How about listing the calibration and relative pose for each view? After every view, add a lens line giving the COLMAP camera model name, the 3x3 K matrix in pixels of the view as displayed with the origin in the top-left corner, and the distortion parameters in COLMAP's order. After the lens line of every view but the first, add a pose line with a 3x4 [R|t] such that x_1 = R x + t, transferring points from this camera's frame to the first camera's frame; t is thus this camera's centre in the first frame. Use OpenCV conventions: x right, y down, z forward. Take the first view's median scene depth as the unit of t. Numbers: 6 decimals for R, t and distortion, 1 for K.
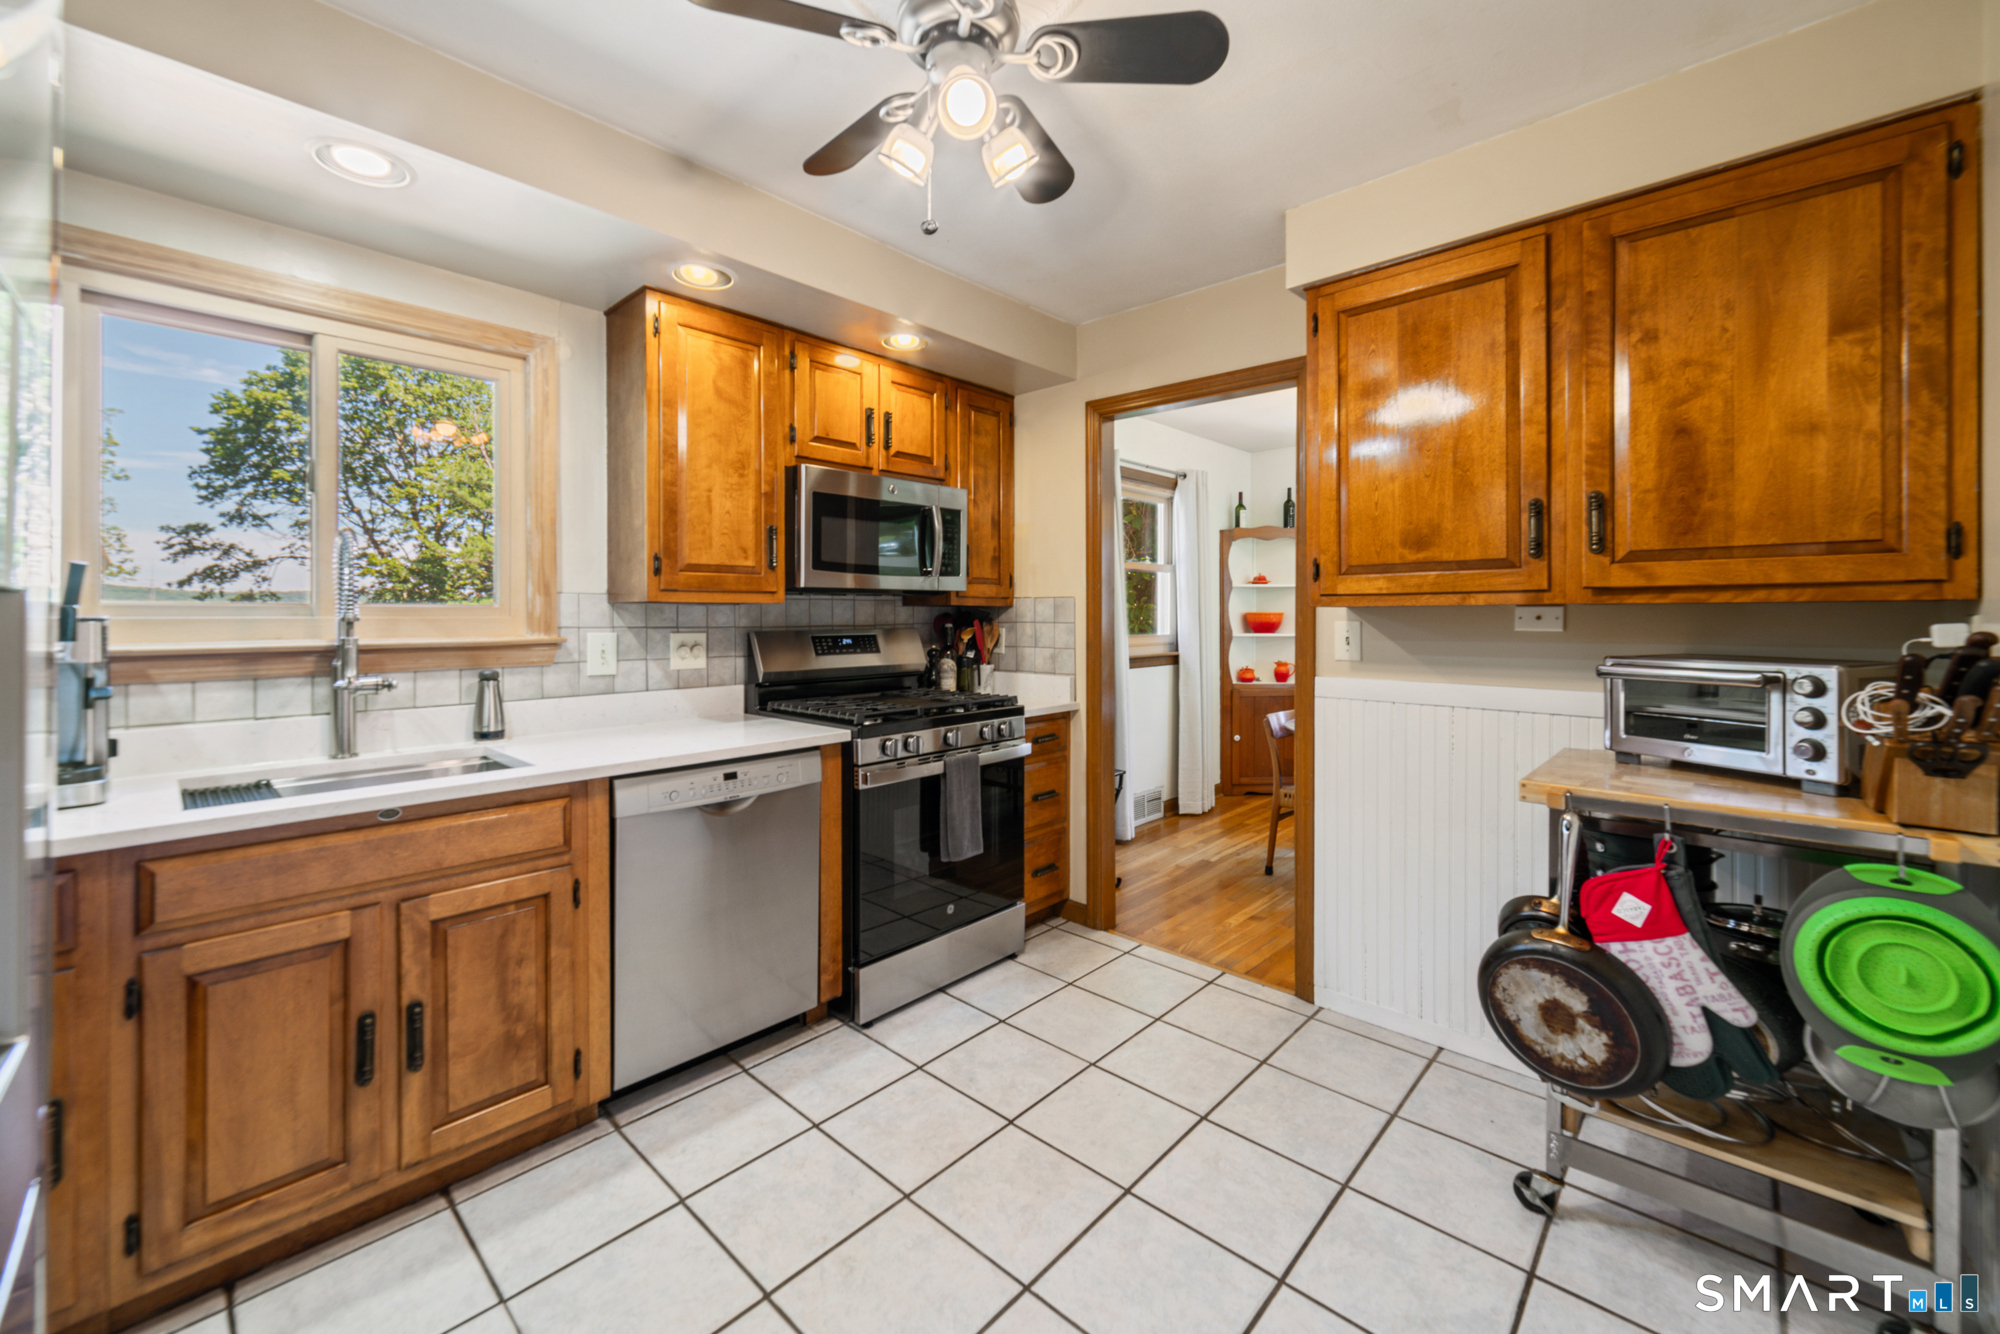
lens RADIAL K [[792.6, 0, 995.6], [0, 792.6, 617.9], [0, 0, 1]] dist [-0.000022, 0.000364]
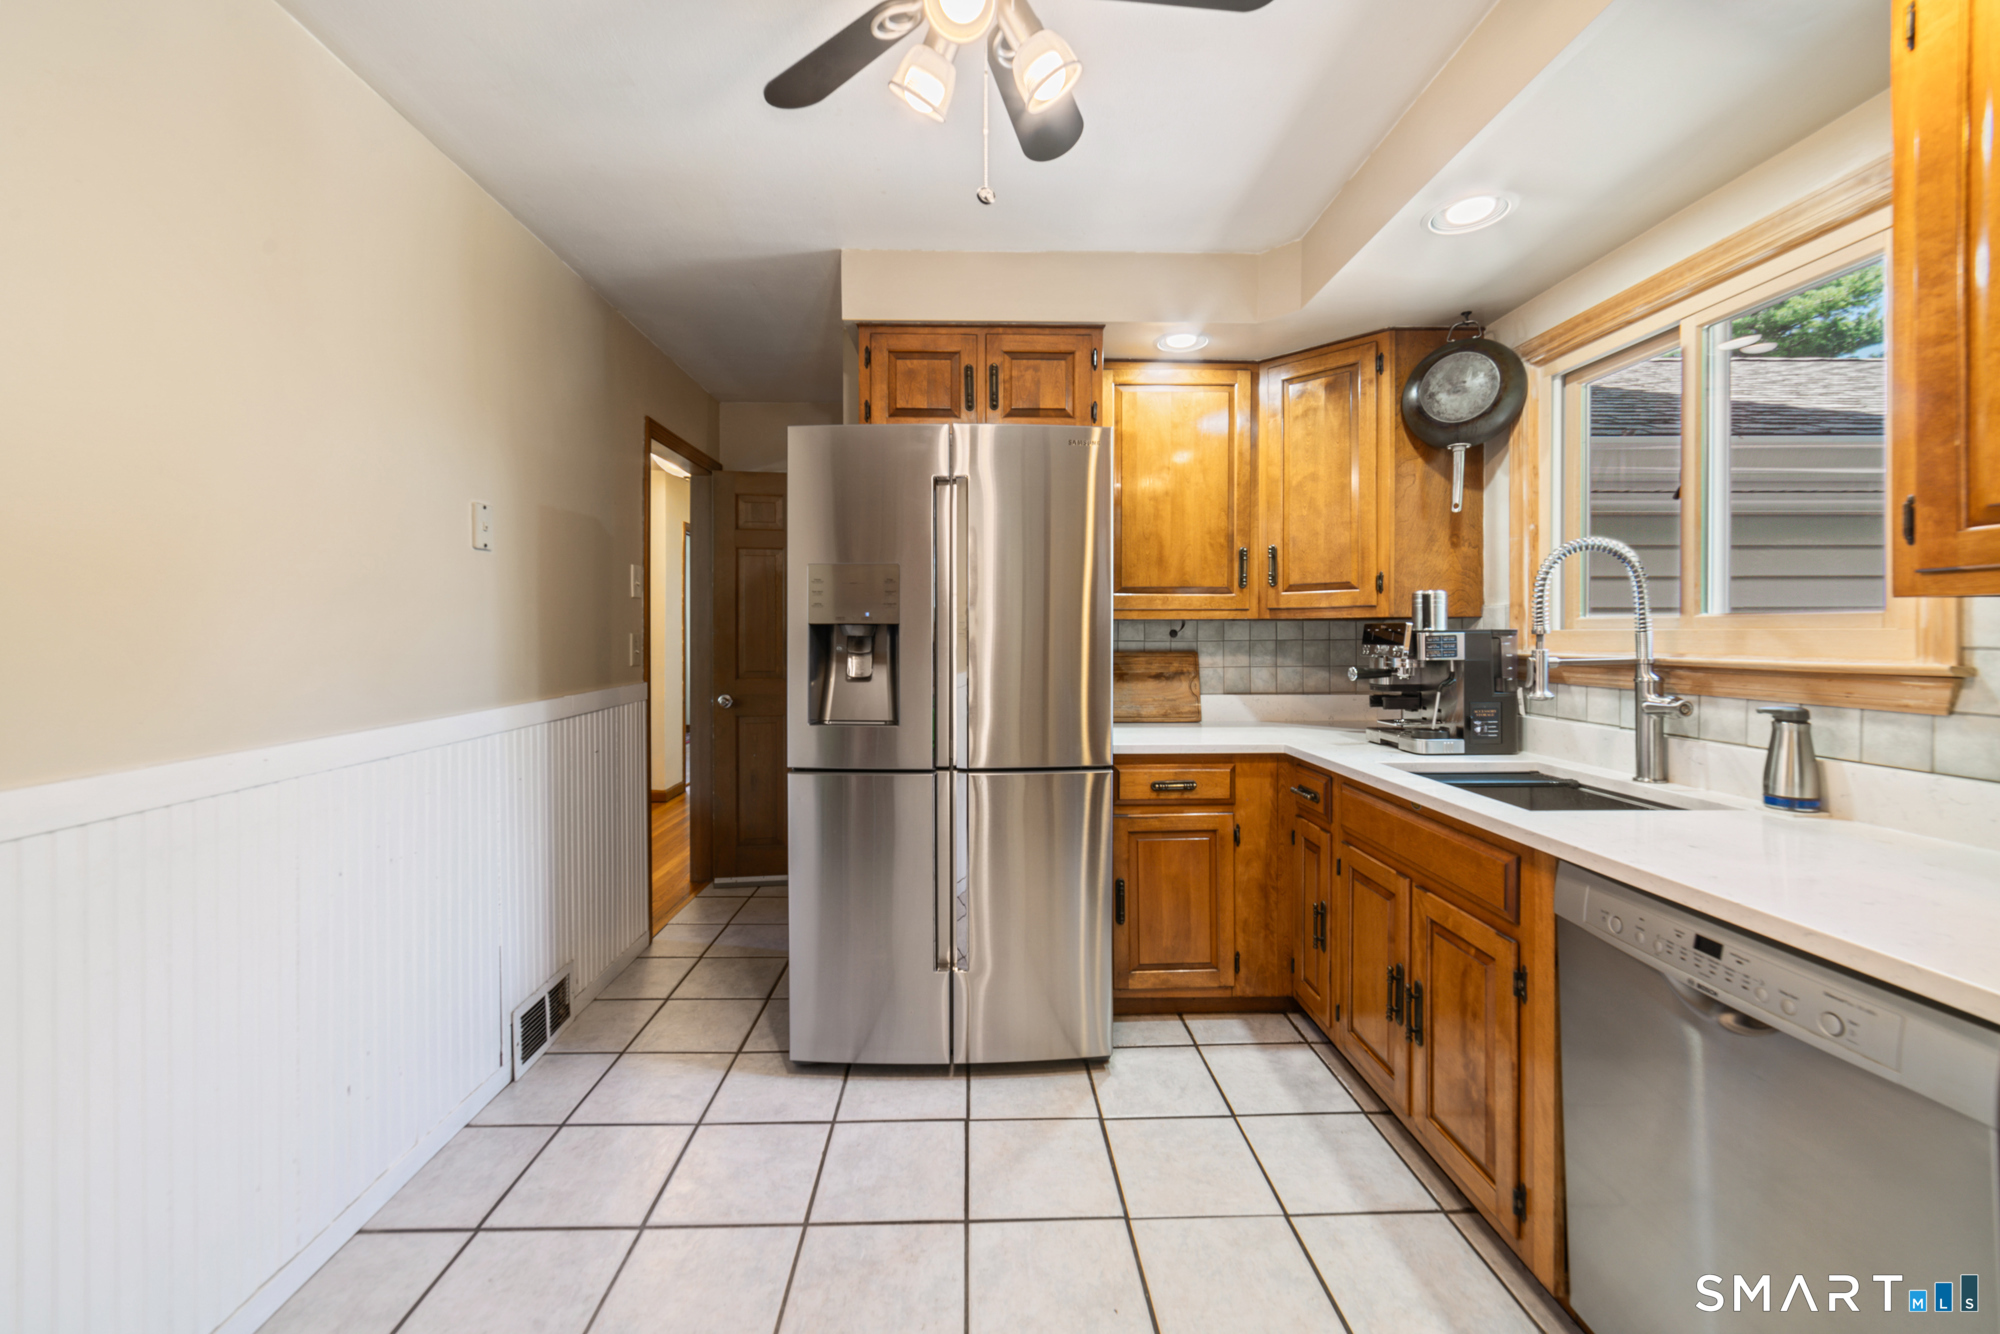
lens RADIAL K [[791.7, 0, 994.5], [0, 791.7, 634.5], [0, 0, 1]] dist [-0.001230, 0.000482]
pose [[-0.717964, 0.003774, -0.696070, 0.298423], [0.001128, 0.999990, 0.004259, -0.000227], [0.696079, 0.002273, -0.717961, 0.922917]]
